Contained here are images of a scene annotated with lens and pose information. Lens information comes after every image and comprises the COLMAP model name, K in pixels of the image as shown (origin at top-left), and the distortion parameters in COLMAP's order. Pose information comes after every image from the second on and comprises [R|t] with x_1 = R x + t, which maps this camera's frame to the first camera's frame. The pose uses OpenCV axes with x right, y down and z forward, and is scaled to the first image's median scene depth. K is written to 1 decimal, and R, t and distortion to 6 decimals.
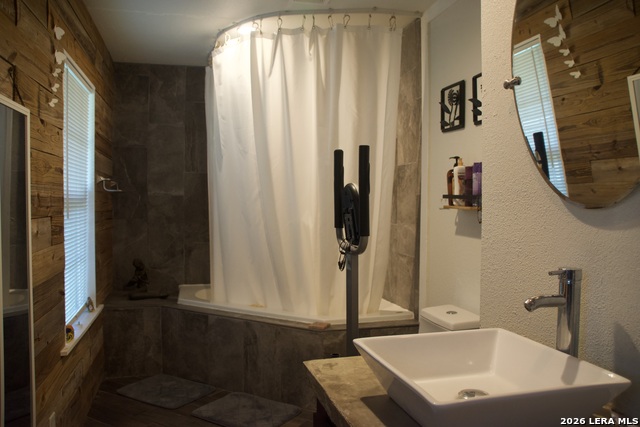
lens RADIAL K [[508.9, 0, 320.0], [0, 508.9, 213.5], [0, 0, 1]] dist [-0.005380, -0.002248]
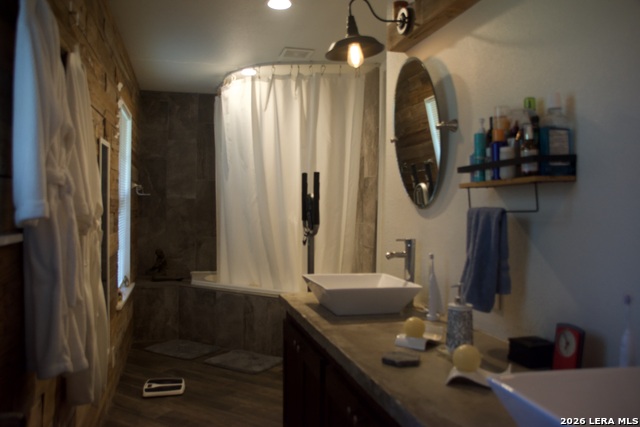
lens RADIAL K [[508.9, 0, 320.0], [0, 508.9, 213.5], [0, 0, 1]] dist [-0.005380, -0.002248]
pose [[0.999938, 0.010961, 0.001983, 0.041420], [-0.010944, 0.999907, -0.008194, 0.009307], [-0.002072, 0.008172, 0.999964, -0.306955]]
